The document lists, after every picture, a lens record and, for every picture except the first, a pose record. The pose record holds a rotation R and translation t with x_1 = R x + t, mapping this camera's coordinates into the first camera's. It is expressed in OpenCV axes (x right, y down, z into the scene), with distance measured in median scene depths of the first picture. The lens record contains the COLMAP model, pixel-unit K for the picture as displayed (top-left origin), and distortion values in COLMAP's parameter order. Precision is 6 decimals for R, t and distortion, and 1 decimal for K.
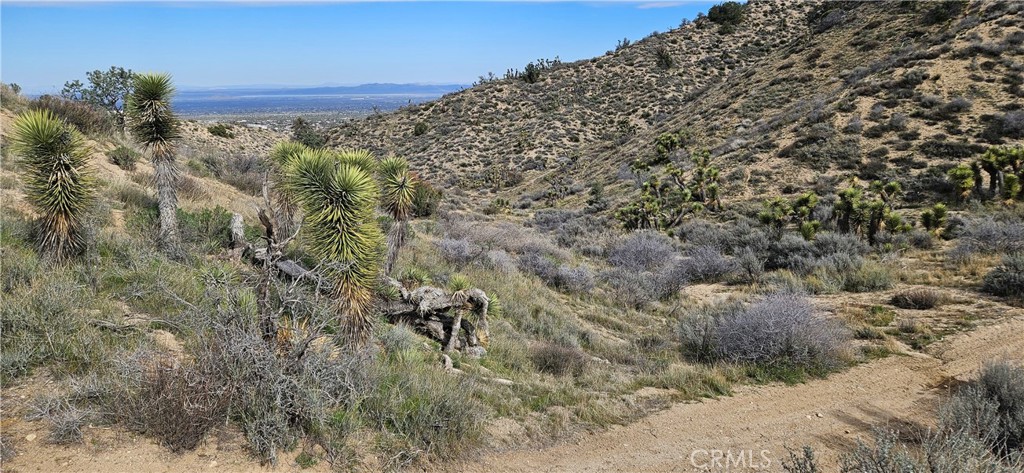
lens RADIAL K [[673.2, 0, 509.7], [0, 673.2, 246.5], [0, 0, 1]] dist [0.075176, -0.069869]
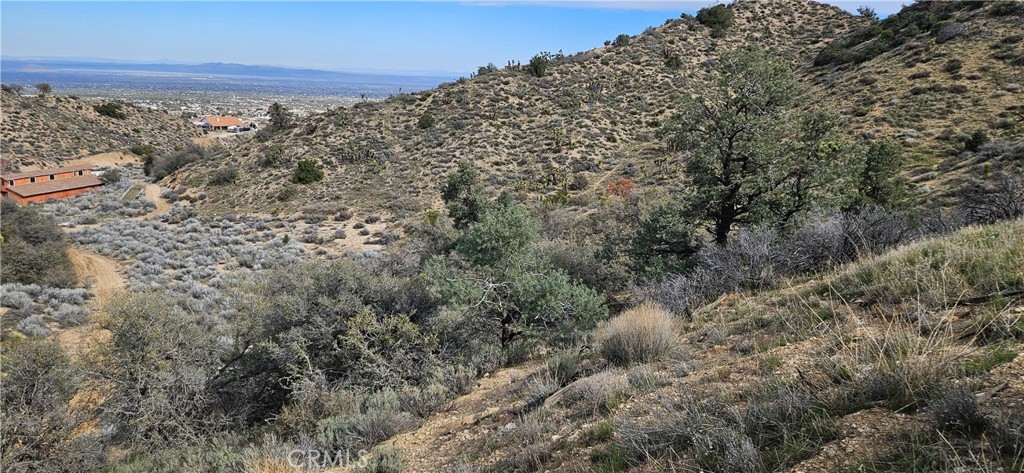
lens RADIAL K [[673.2, 0, 509.7], [0, 673.2, 246.5], [0, 0, 1]] dist [0.075176, -0.069869]
pose [[0.982679, 0.005359, 0.185240, -0.188020], [-0.007194, 0.999931, 0.009235, -0.014034], [-0.185178, -0.010408, 0.982650, 0.080487]]
